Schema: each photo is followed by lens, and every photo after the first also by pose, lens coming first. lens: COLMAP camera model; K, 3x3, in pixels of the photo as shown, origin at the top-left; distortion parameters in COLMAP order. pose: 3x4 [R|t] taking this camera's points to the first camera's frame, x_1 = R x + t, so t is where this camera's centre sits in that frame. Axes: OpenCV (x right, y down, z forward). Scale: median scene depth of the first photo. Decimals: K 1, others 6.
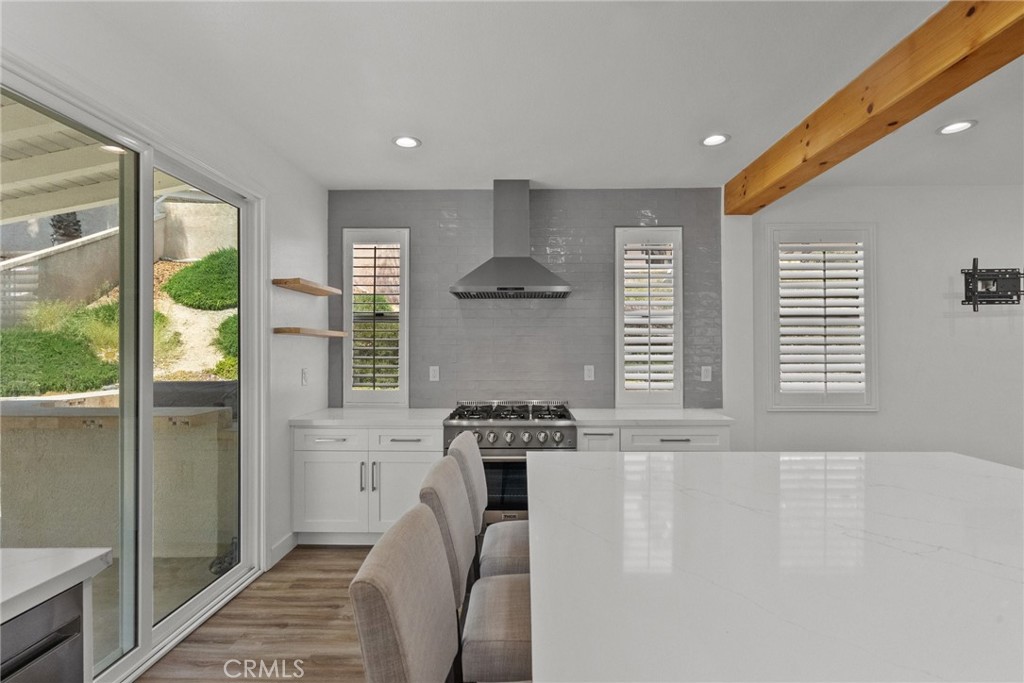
lens RADIAL K [[471.5, 0, 517.7], [0, 471.5, 343.4], [0, 0, 1]] dist [-0.006041, 0.002150]
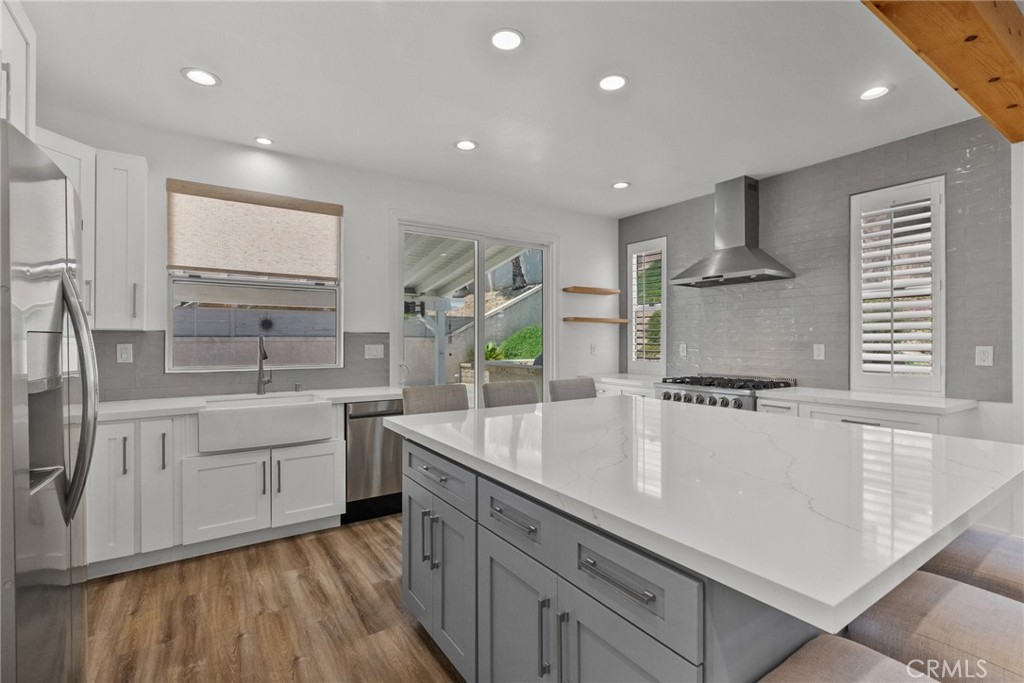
lens RADIAL K [[471.5, 0, 513.8], [0, 471.5, 339.5], [0, 0, 1]] dist [-0.006041, 0.002150]
pose [[0.571379, -0.000106, -0.820686, 0.597696], [0.006971, 0.999965, 0.004724, 0.028332], [0.820656, -0.008420, 0.571360, -0.074810]]
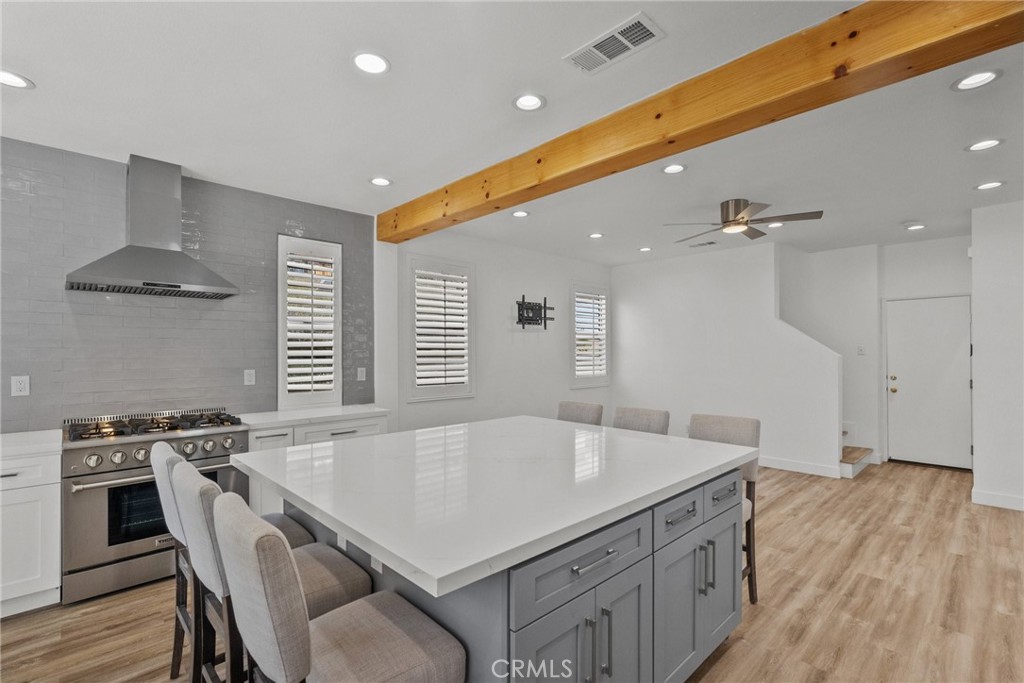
lens RADIAL K [[471.5, 0, 512.3], [0, 471.5, 348.8], [0, 0, 1]] dist [-0.006041, 0.002150]
pose [[0.706622, 0.004685, 0.707576, -0.158911], [-0.005227, 0.999985, -0.001401, 0.001428], [-0.707572, -0.002708, 0.706636, -0.083272]]
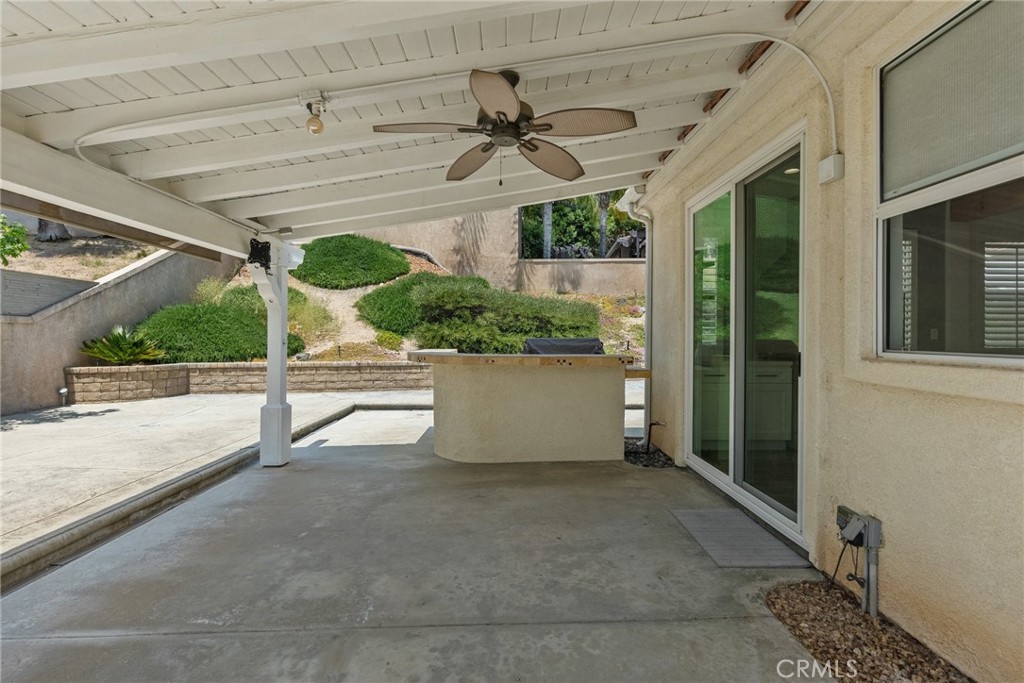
lens RADIAL K [[471.5, 0, 514.5], [0, 471.5, 335.6], [0, 0, 1]] dist [-0.006041, 0.002150]
pose [[0.998769, 0.007611, 0.049012, -0.923259], [-0.008144, 0.999910, 0.010684, 0.063610], [-0.048926, -0.011070, 0.998741, -0.336959]]
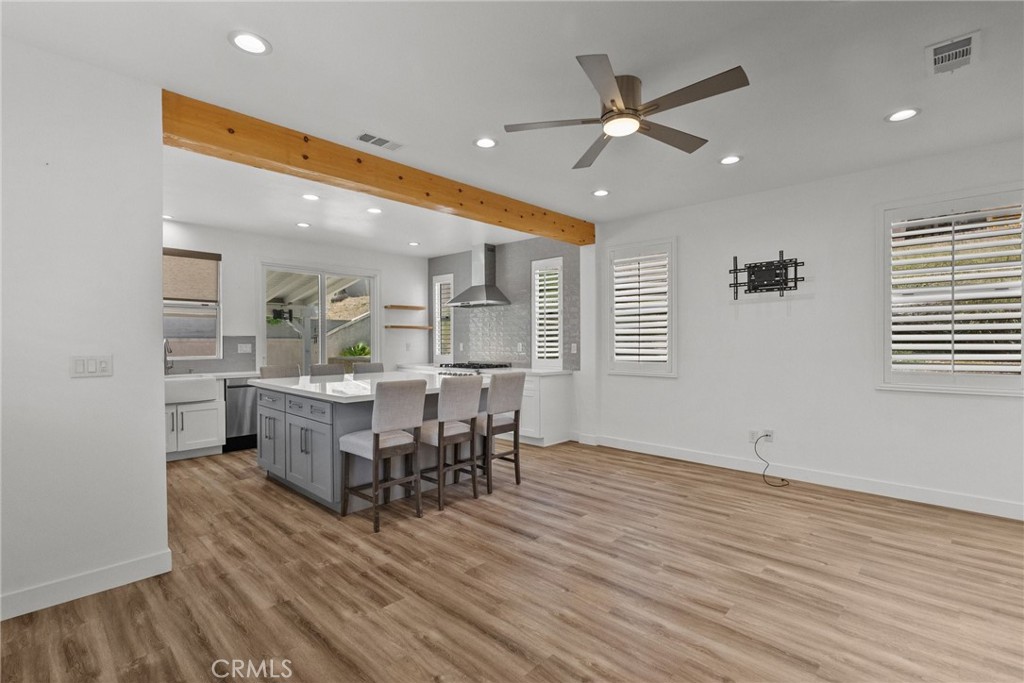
lens RADIAL K [[471.5, 0, 516.9], [0, 471.5, 343.5], [0, 0, 1]] dist [-0.006041, 0.002150]
pose [[0.740669, 0.004184, -0.671857, 1.330635], [0.007551, 0.999866, 0.014551, 0.024189], [0.671828, -0.015851, 0.740538, -0.296608]]
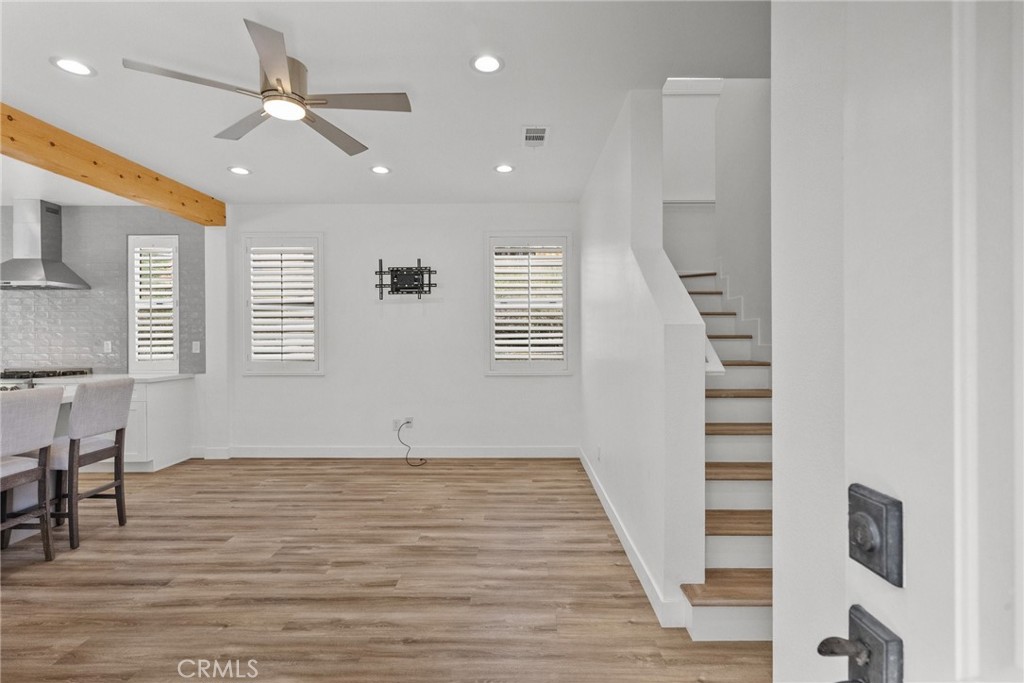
lens RADIAL K [[471.5, 0, 518.8], [0, 471.5, 341.2], [0, 0, 1]] dist [-0.006041, 0.002150]
pose [[0.999777, -0.001050, 0.021107, 1.287020], [0.000651, 0.999820, 0.018938, 0.023440], [-0.021123, -0.018920, 0.999598, -0.335983]]
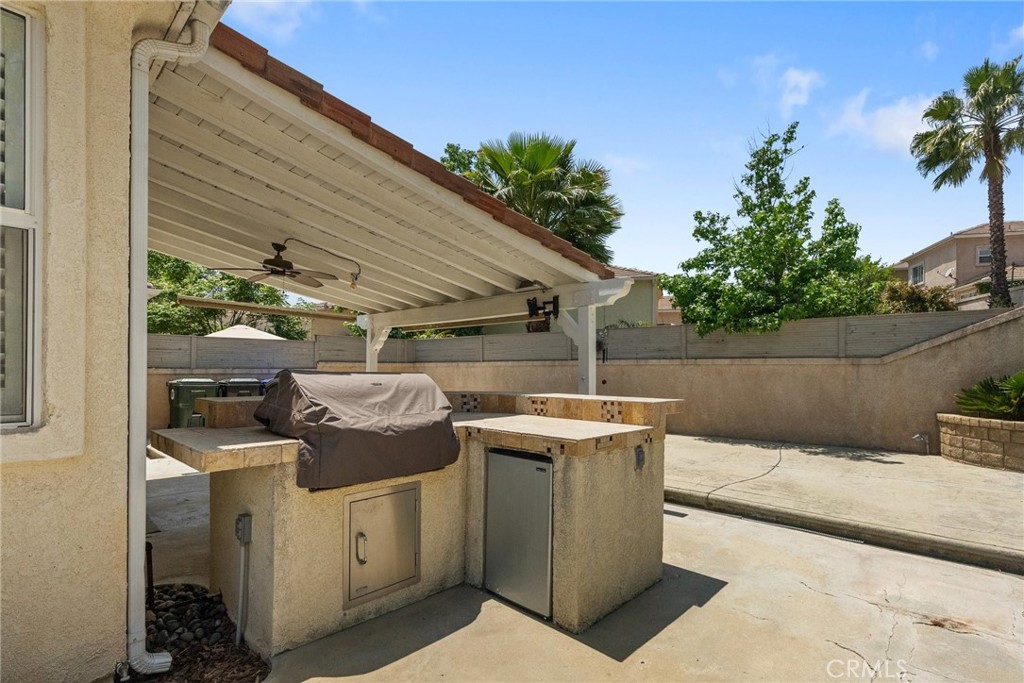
lens RADIAL K [[471.5, 0, 520.6], [0, 471.5, 371.2], [0, 0, 1]] dist [-0.006041, 0.002150]
pose [[-0.664338, -0.003754, -0.747423, -0.369124], [-0.000195, 0.999988, -0.004849, 0.087049], [0.747432, -0.003076, -0.664331, 1.698981]]
